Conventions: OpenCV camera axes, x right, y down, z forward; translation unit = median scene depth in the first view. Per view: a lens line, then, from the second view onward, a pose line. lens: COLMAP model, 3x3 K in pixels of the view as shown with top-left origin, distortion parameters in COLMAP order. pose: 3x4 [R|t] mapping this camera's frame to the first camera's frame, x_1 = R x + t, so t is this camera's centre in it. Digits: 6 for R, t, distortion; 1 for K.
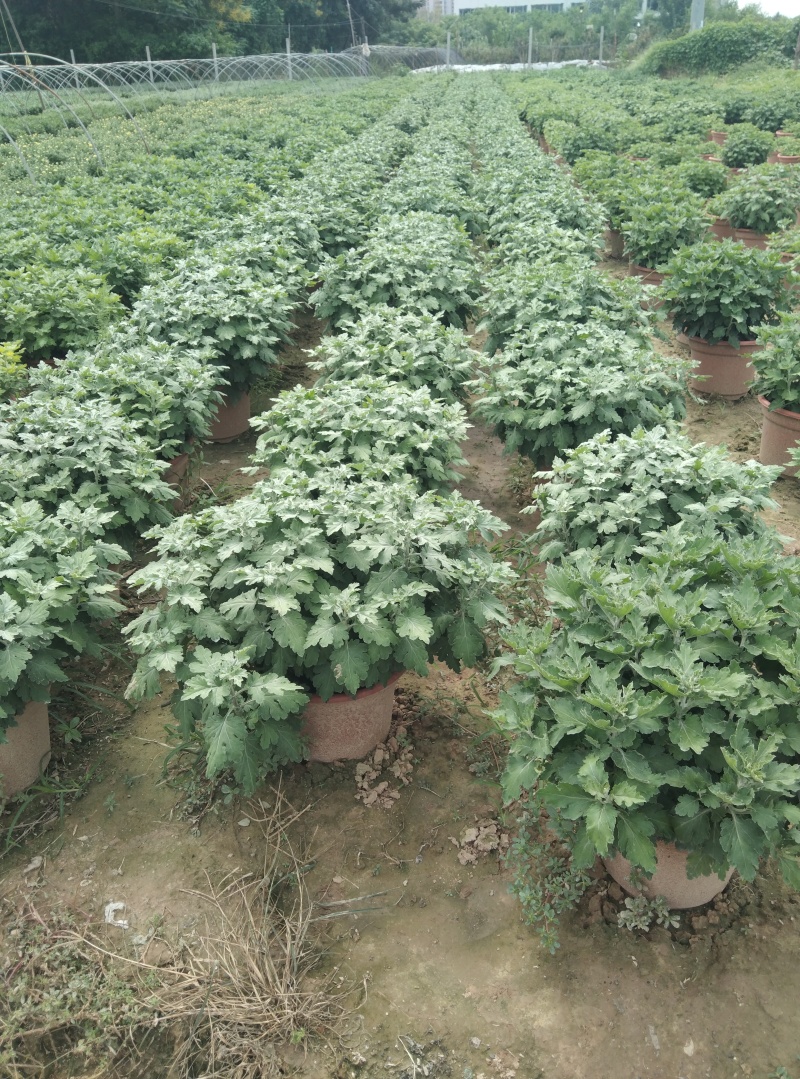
lens RADIAL K [[897.0, 0, 400.0], [0, 897.0, 539.5], [0, 0, 1]] dist [-0.008523, -0.000515]
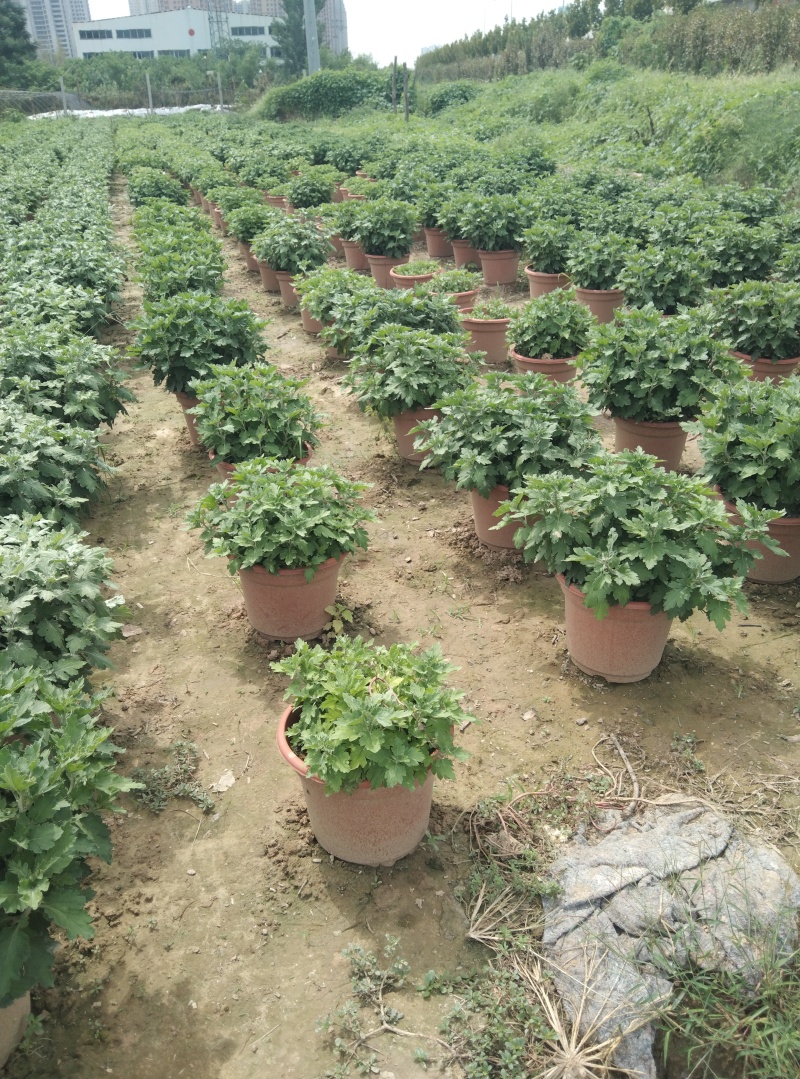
lens RADIAL K [[874.6, 0, 400.0], [0, 874.6, 539.5], [0, 0, 1]] dist [0.039789, -0.067979]
pose [[0.939410, -0.154986, 0.305759, 0.109223], [0.164691, 0.986327, -0.006036, -0.008514], [-0.300643, 0.056026, 0.952090, 0.007470]]
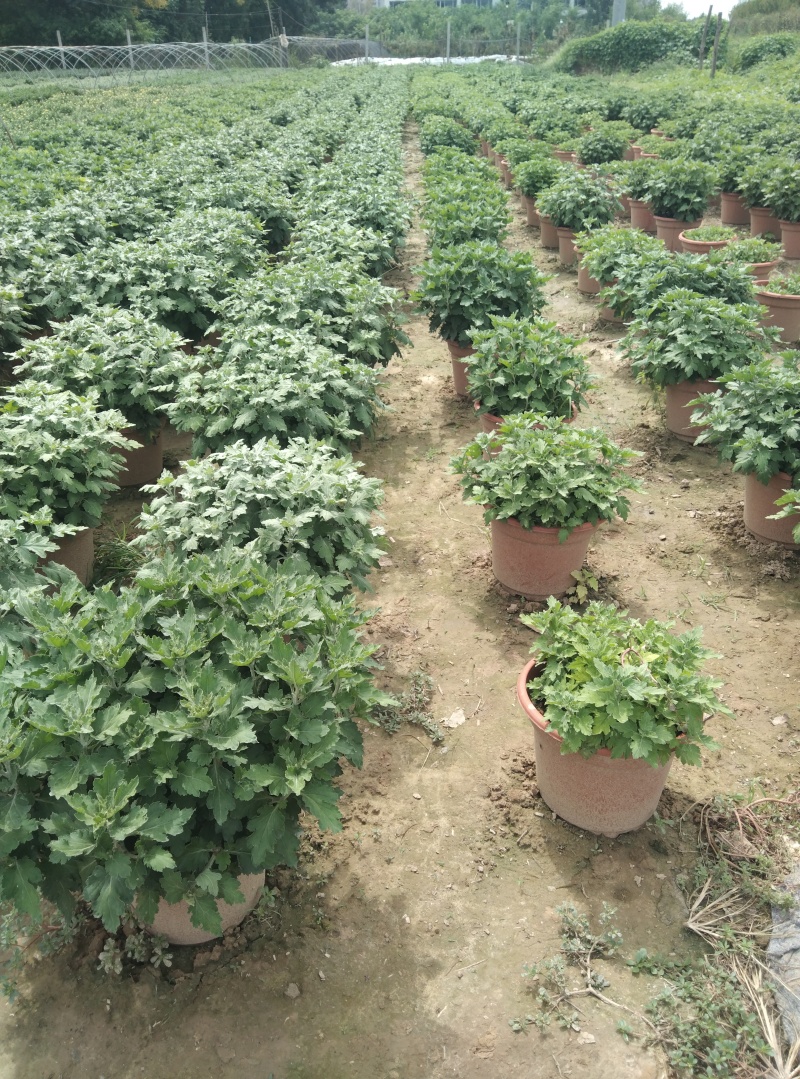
lens RADIAL K [[874.6, 0, 400.0], [0, 874.6, 539.5], [0, 0, 1]] dist [0.039789, -0.067979]
pose [[0.998251, -0.011344, 0.058020, 0.096905], [0.010523, 0.999841, 0.014428, -0.007062], [-0.058175, -0.013793, 0.998211, 0.008887]]
